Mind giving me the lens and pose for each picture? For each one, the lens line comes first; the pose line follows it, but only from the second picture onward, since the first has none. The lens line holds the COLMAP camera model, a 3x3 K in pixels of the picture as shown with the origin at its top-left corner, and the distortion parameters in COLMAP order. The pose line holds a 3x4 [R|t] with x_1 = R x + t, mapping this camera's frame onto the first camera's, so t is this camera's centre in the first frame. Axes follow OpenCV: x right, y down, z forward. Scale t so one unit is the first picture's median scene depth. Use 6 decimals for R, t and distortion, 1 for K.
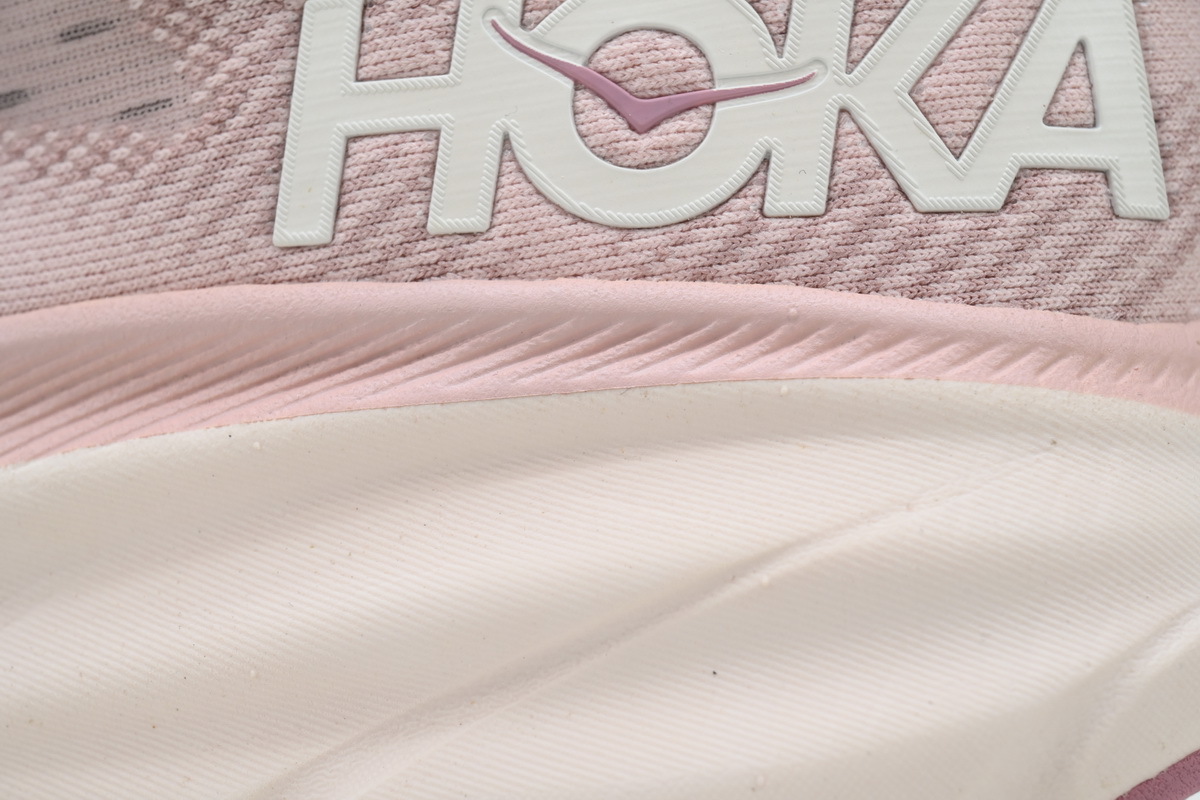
lens RADIAL K [[4171.1, 0, 600.3], [0, 4171.1, 399.2], [0, 0, 1]] dist [-0.148276, 0.000000]
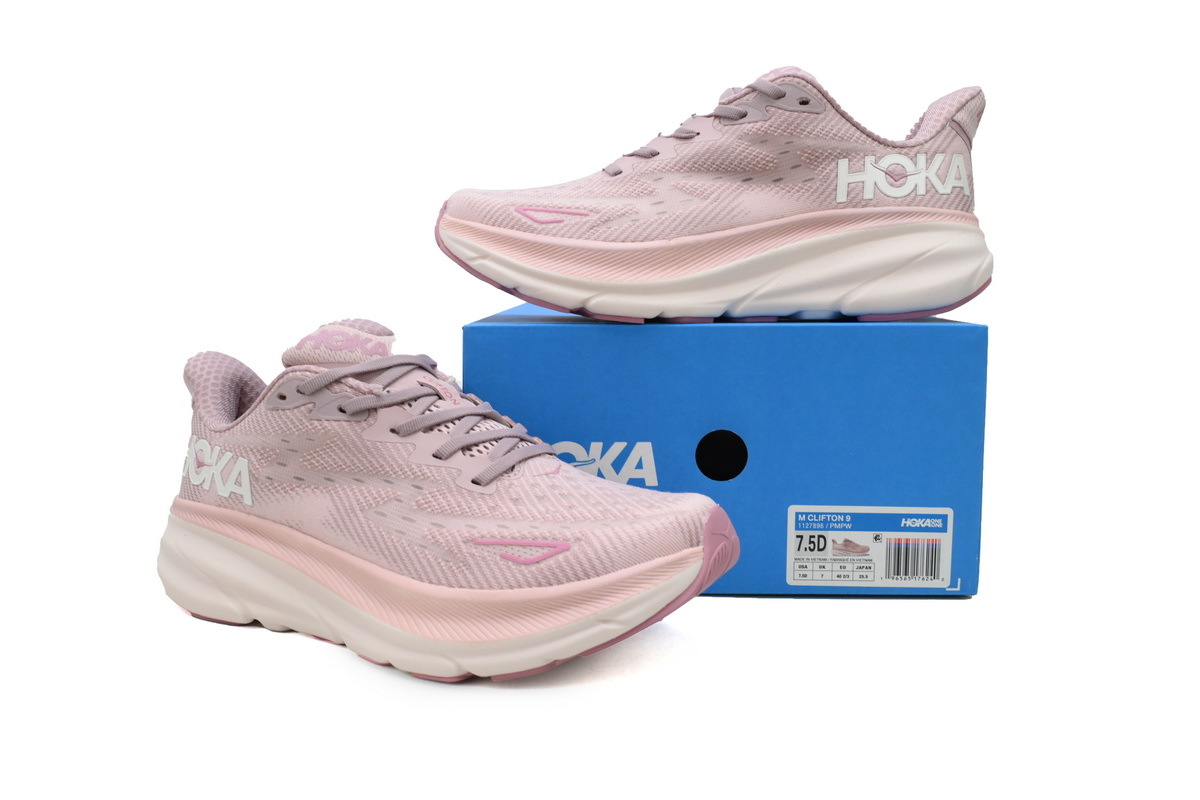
lens RADIAL K [[1045.7, 0, 602.7], [0, 1045.7, 404.5], [0, 0, 1]] dist [0.002204, 0.000938]
pose [[0.969010, -0.062833, 0.238897, -0.758574], [0.049701, 0.996924, 0.060607, 0.138528], [-0.241970, -0.046856, 0.969152, -0.339139]]
